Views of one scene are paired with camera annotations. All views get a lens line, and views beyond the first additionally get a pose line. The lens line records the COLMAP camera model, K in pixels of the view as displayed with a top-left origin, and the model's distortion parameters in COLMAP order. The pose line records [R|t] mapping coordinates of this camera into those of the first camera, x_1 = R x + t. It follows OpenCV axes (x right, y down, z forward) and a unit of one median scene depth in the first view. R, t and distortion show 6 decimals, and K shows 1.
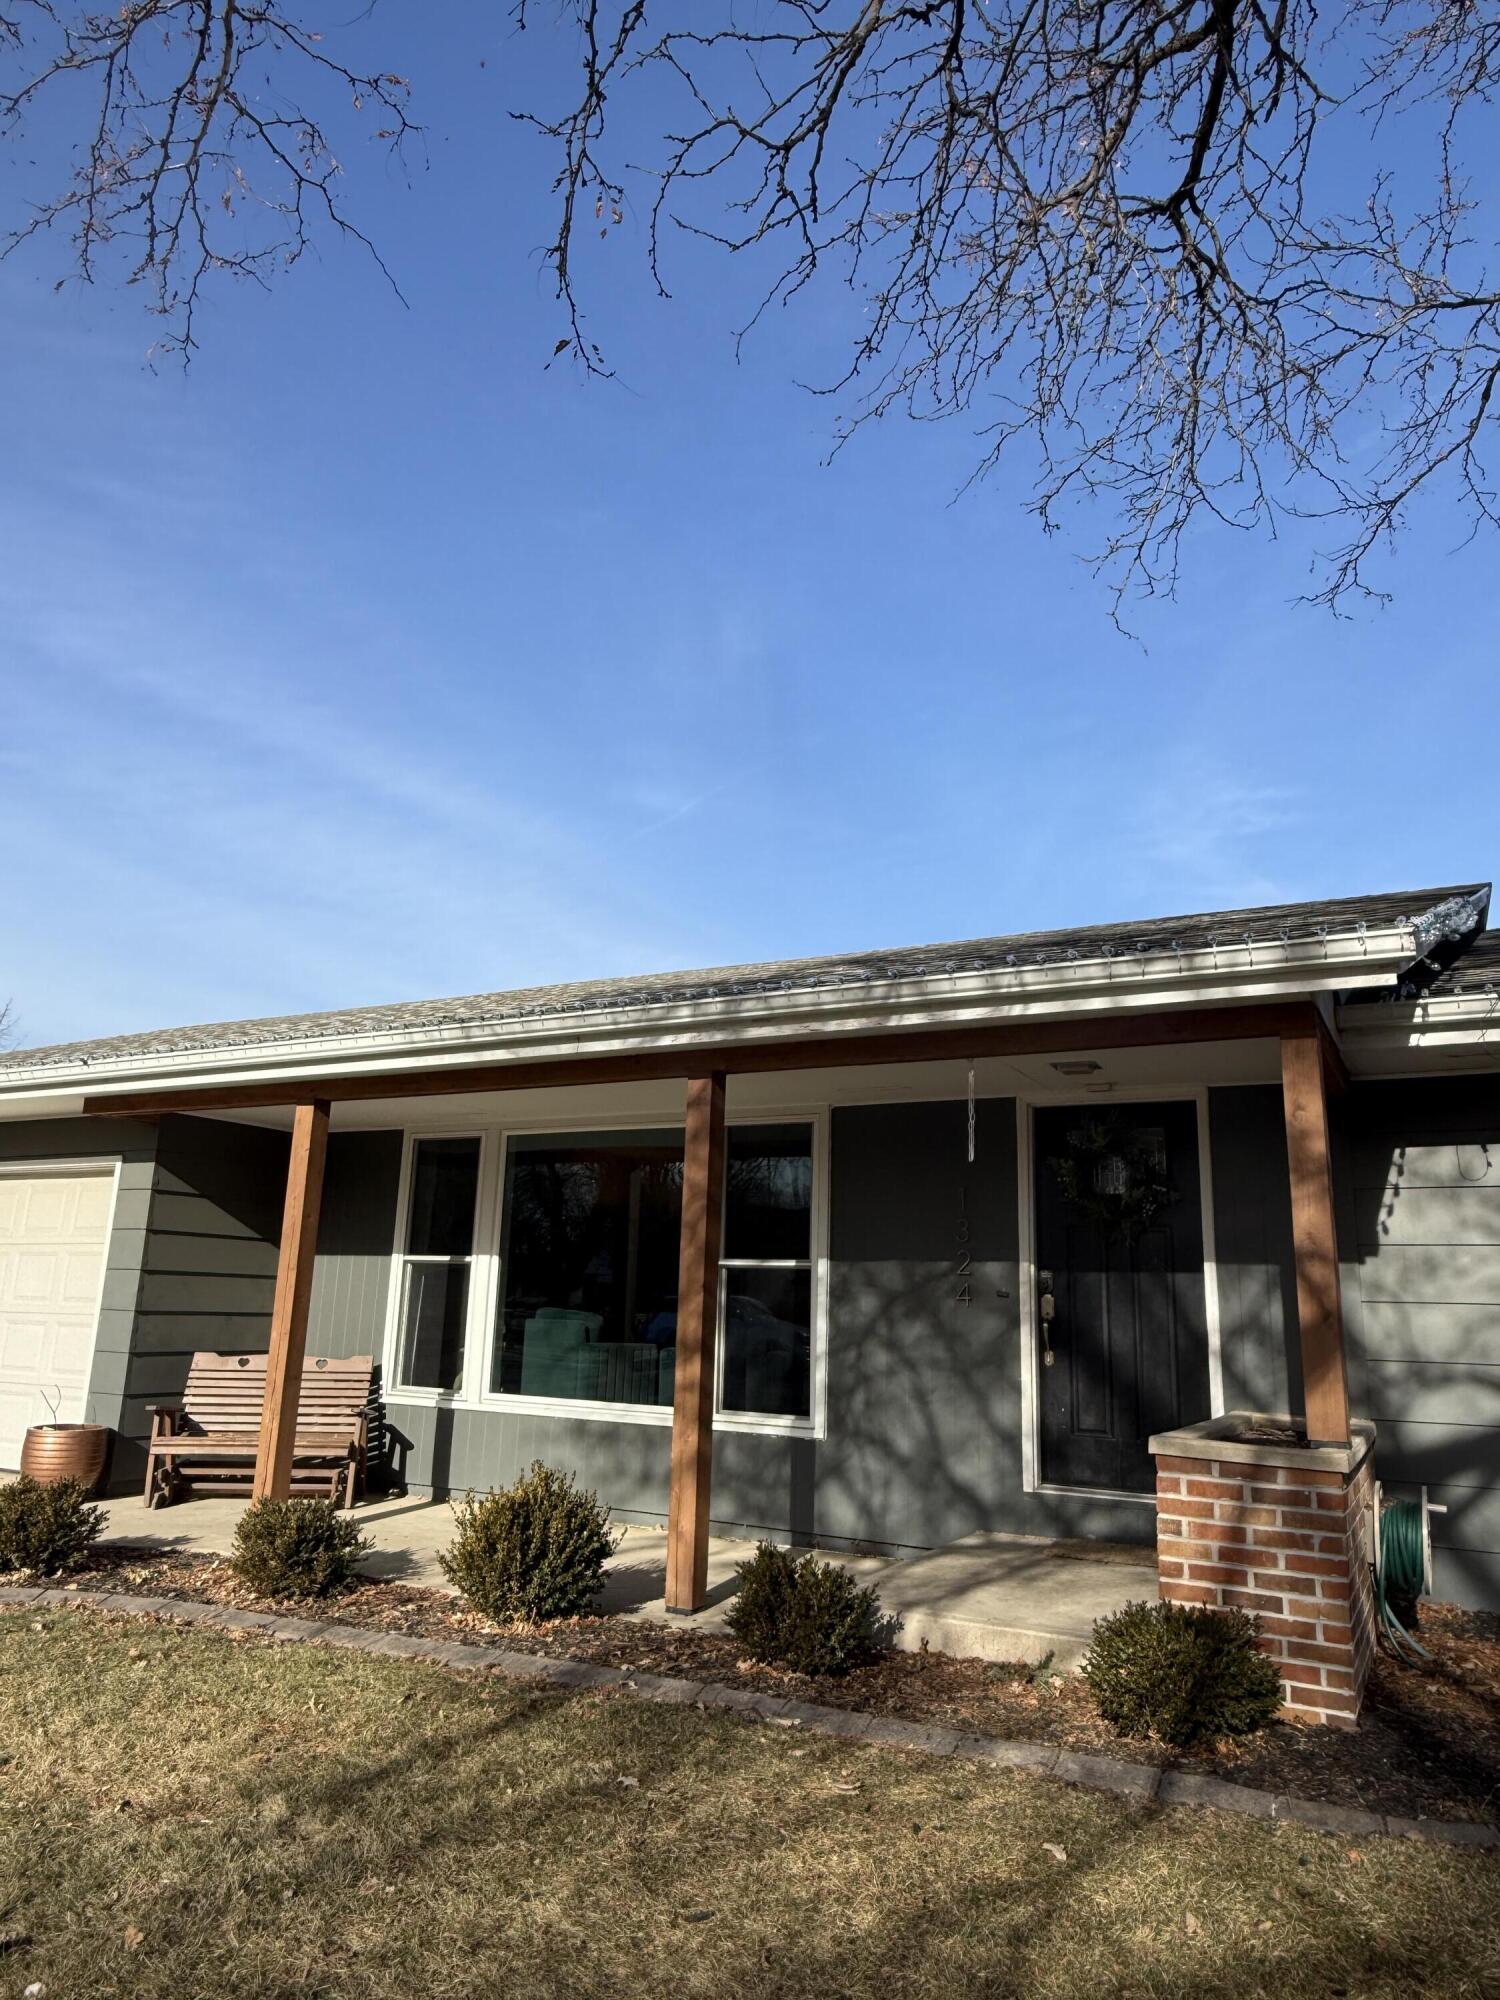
lens RADIAL K [[1257.7, 0, 746.6], [0, 1257.7, 1006.2], [0, 0, 1]] dist [-0.003044, -0.000863]
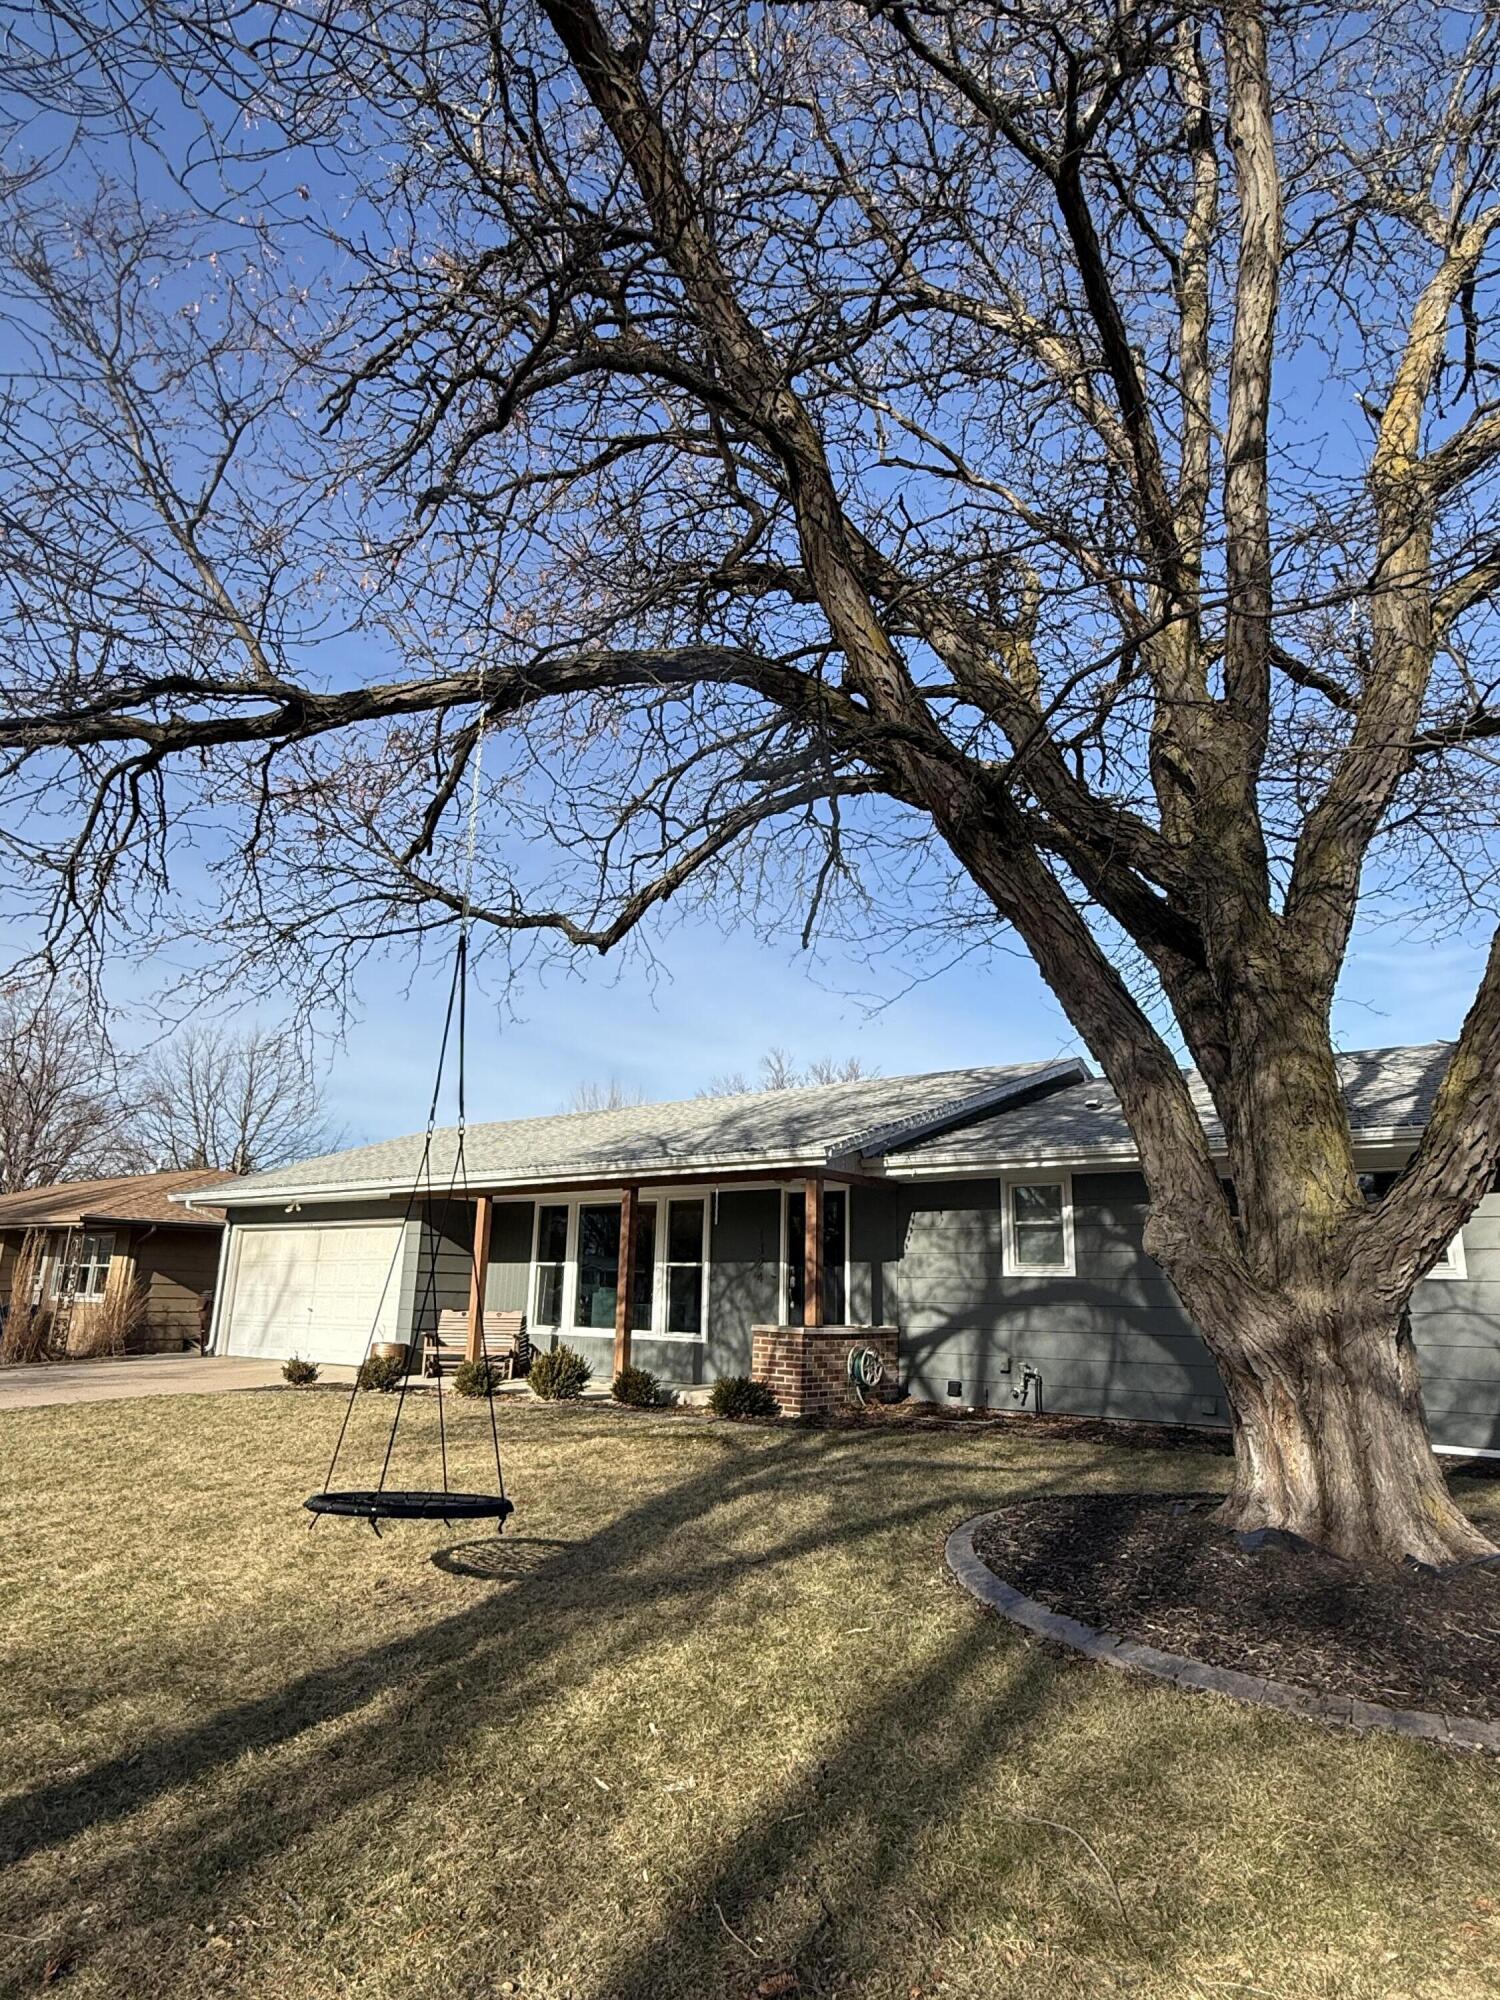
lens RADIAL K [[1111.2, 0, 746.3], [0, 1111.2, 1003.0], [0, 0, 1]] dist [0.000200, -0.000959]
pose [[0.986727, -0.049821, -0.154554, 0.495863], [0.045541, 0.998478, -0.031113, -0.207483], [0.155869, 0.023662, 0.987494, -1.015947]]
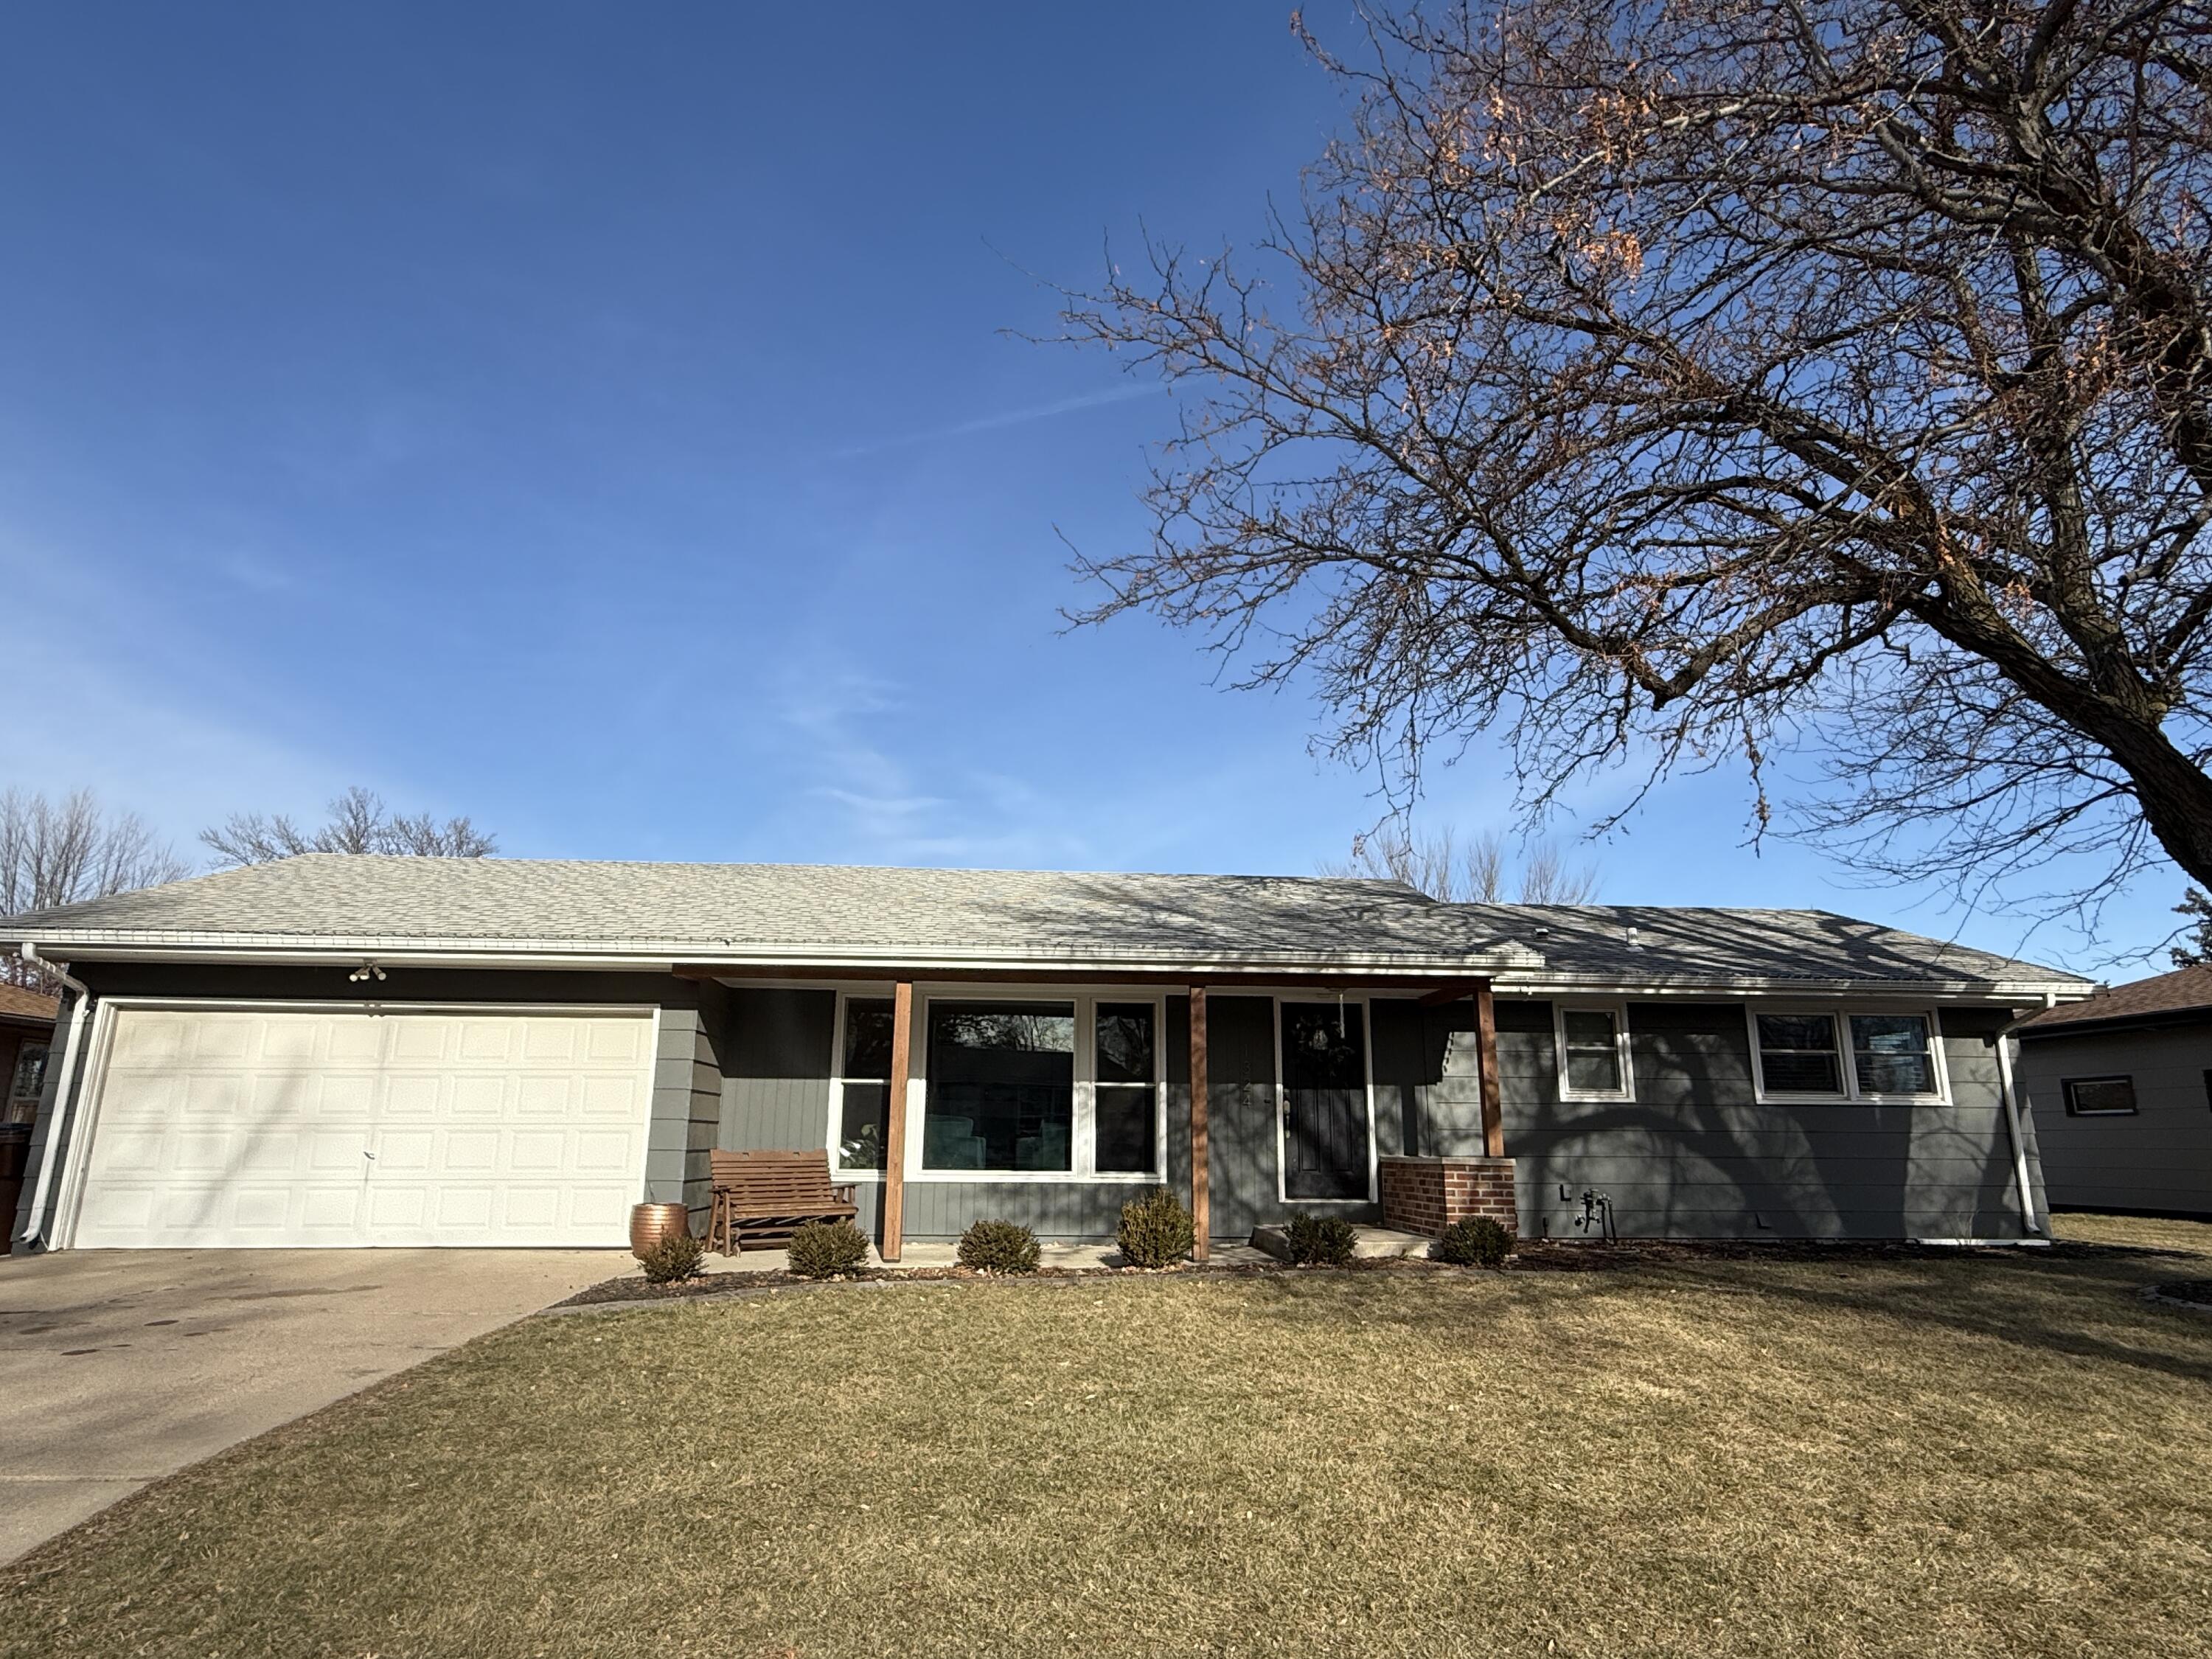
lens RADIAL K [[1229.0, 0, 1068.6], [0, 1229.0, 827.3], [0, 0, 1]] dist [0.000200, -0.000959]
pose [[0.851598, 0.107826, 0.512986, -1.058698], [-0.106137, 0.993814, -0.032696, -0.091008], [-0.513338, -0.026603, 0.857774, -0.434875]]
